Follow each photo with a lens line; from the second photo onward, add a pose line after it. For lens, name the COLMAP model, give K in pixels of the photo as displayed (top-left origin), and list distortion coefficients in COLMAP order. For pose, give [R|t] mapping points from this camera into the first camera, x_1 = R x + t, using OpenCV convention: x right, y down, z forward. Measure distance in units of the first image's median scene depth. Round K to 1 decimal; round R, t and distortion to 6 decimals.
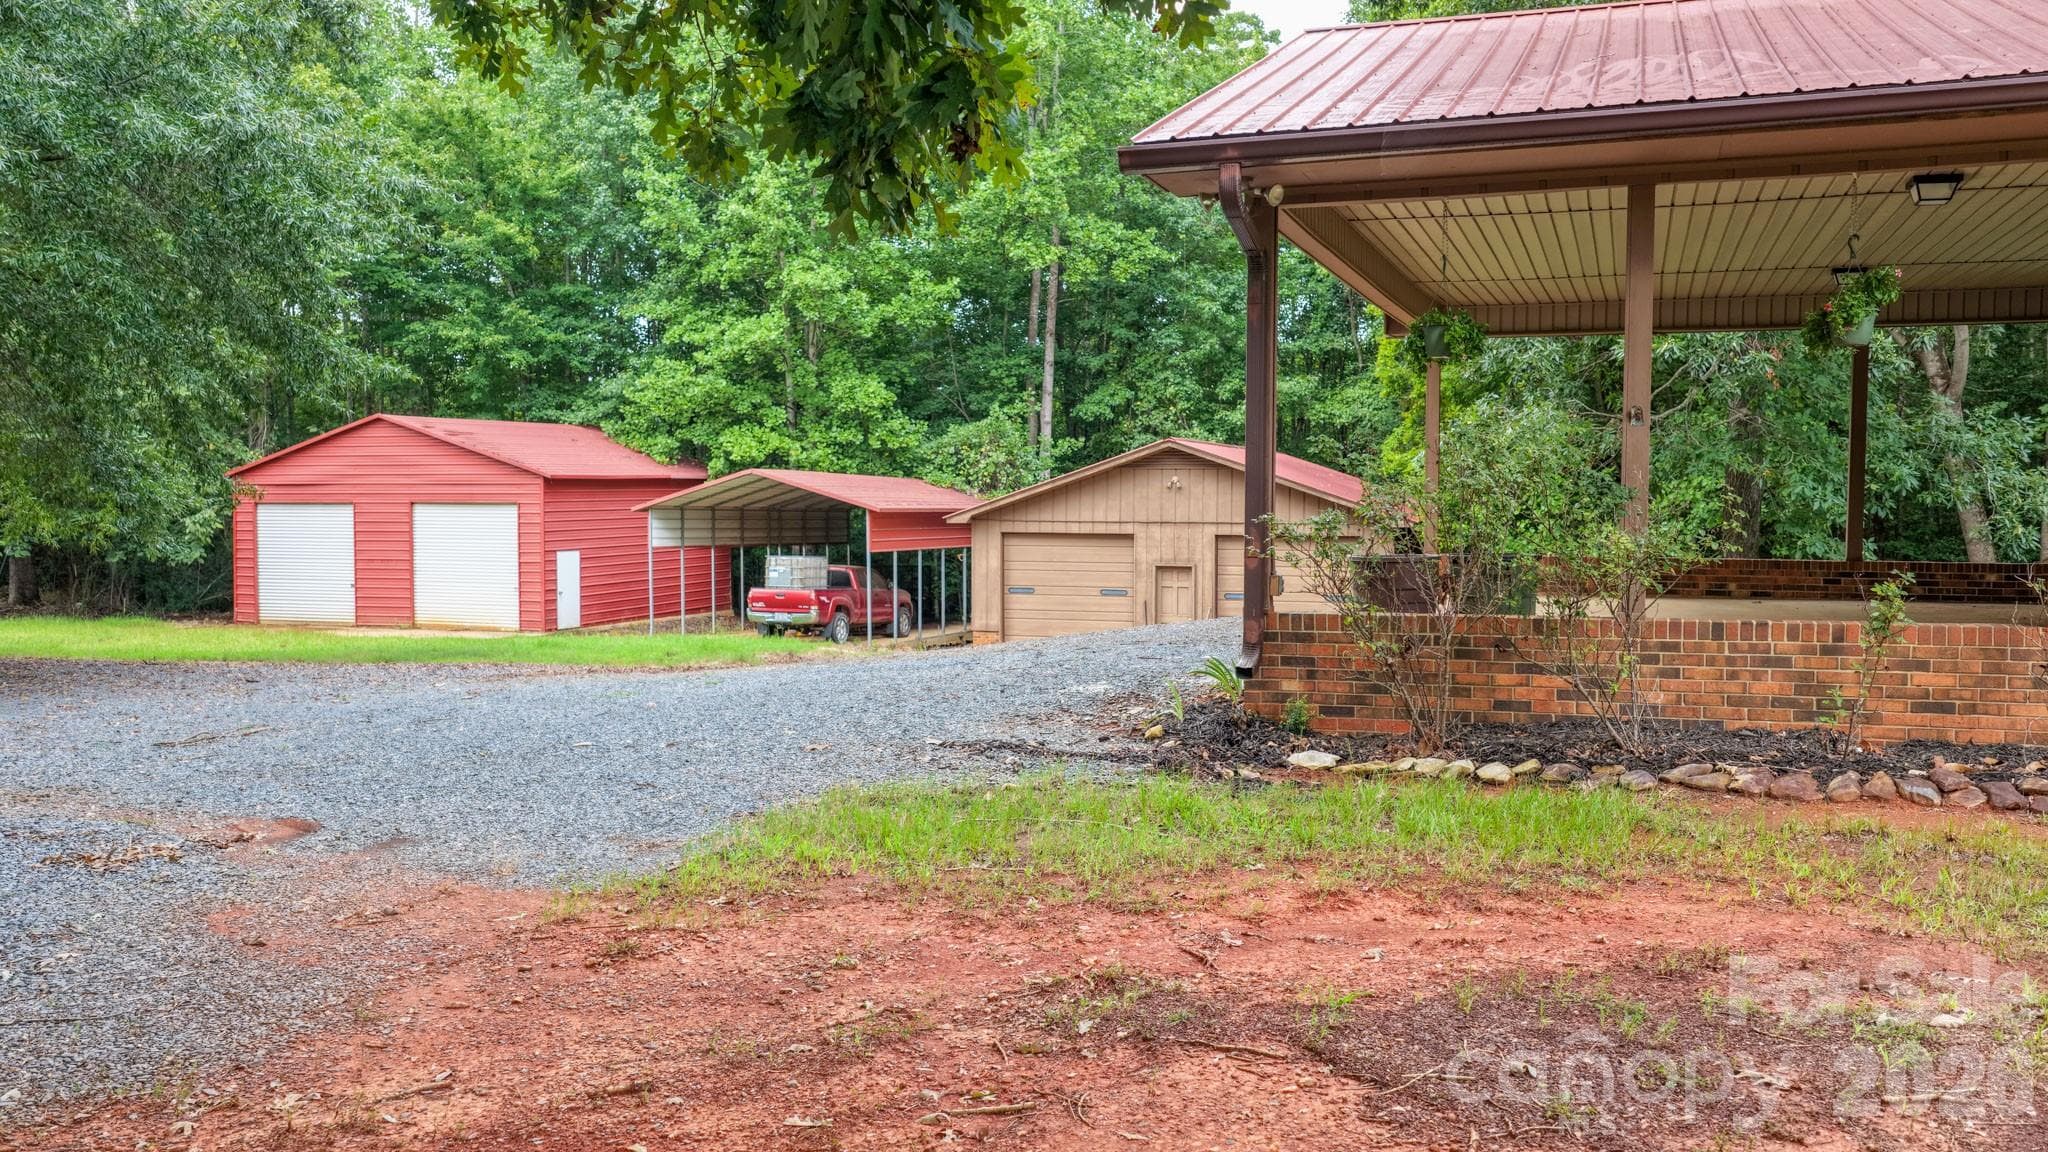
lens RADIAL K [[1703.6, 0, 1024.0], [0, 1703.6, 576.0], [0, 0, 1]] dist [-0.014323, 0.040397]
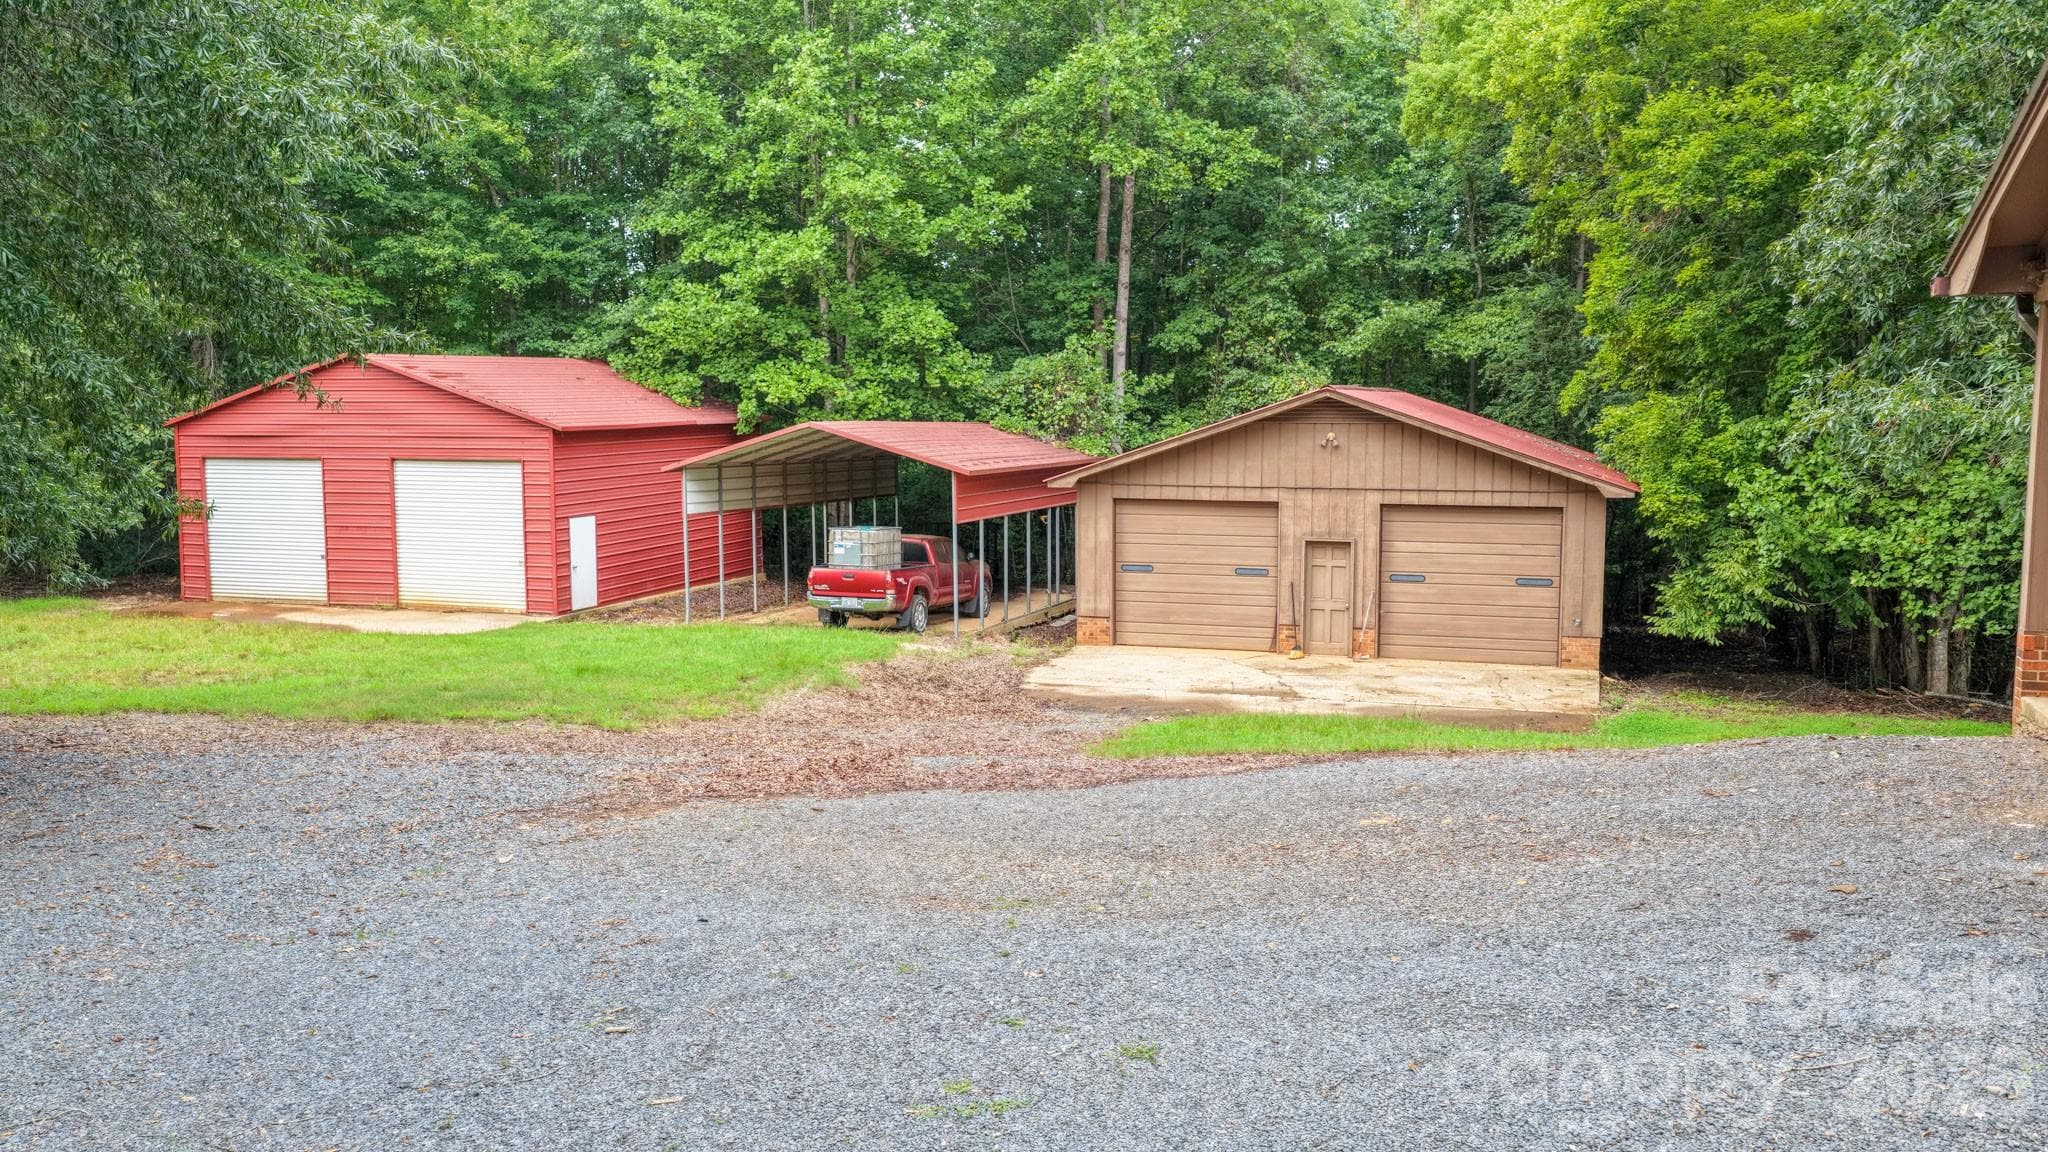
lens RADIAL K [[1703.6, 0, 1024.0], [0, 1703.6, 576.0], [0, 0, 1]] dist [-0.014323, 0.040397]
pose [[0.999732, -0.004385, 0.022710, -0.061326], [0.003109, 0.998431, 0.055908, -0.027817], [-0.022920, -0.055822, 0.998178, 0.138728]]
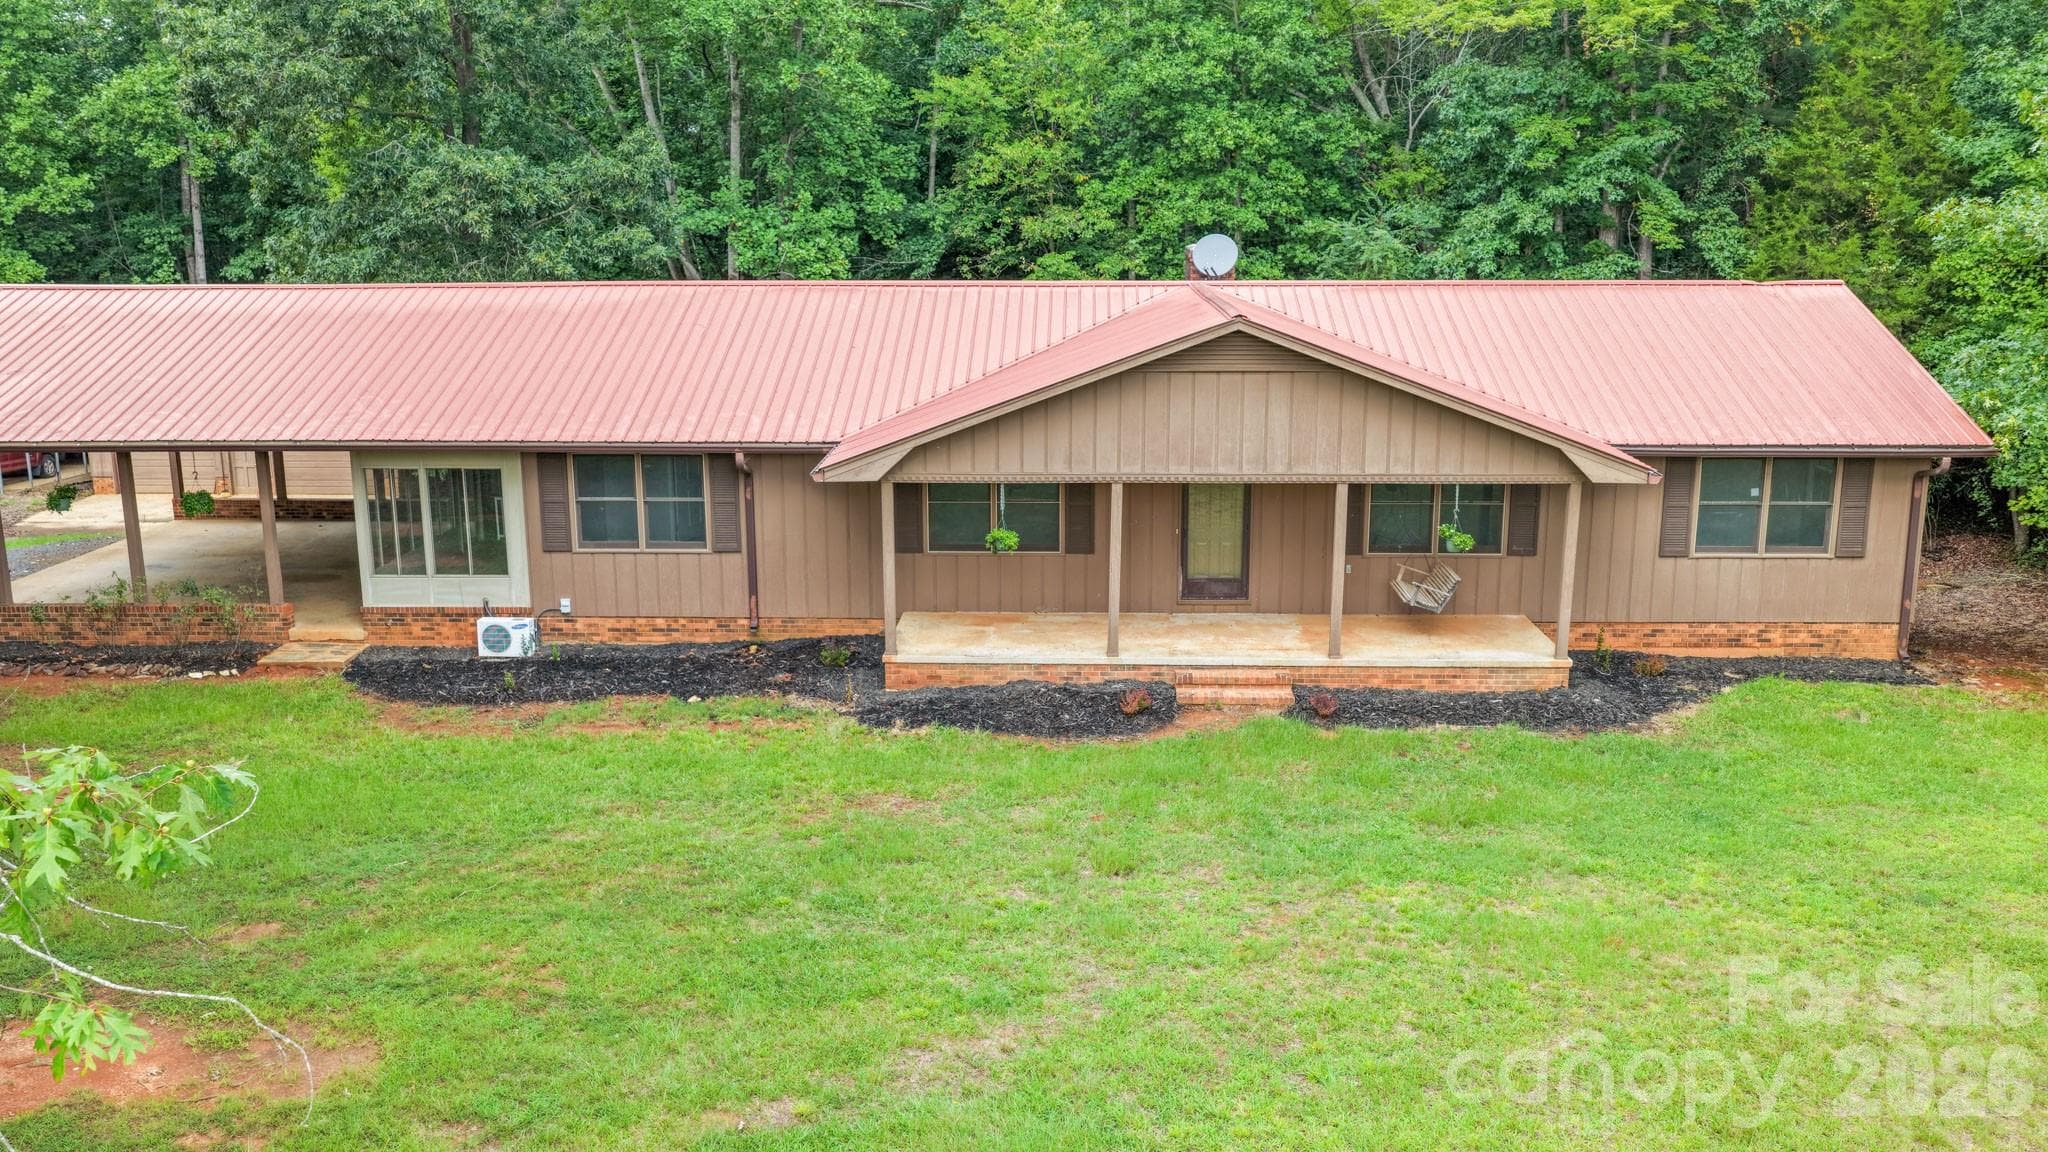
lens RADIAL K [[1703.6, 0, 1024.0], [0, 1703.6, 576.0], [0, 0, 1]] dist [-0.014323, 0.040397]
pose [[0.952192, -0.071407, 0.297039, 0.217188], [0.018768, 0.984136, 0.176419, -0.093149], [-0.304924, -0.162410, 0.938426, -0.406292]]
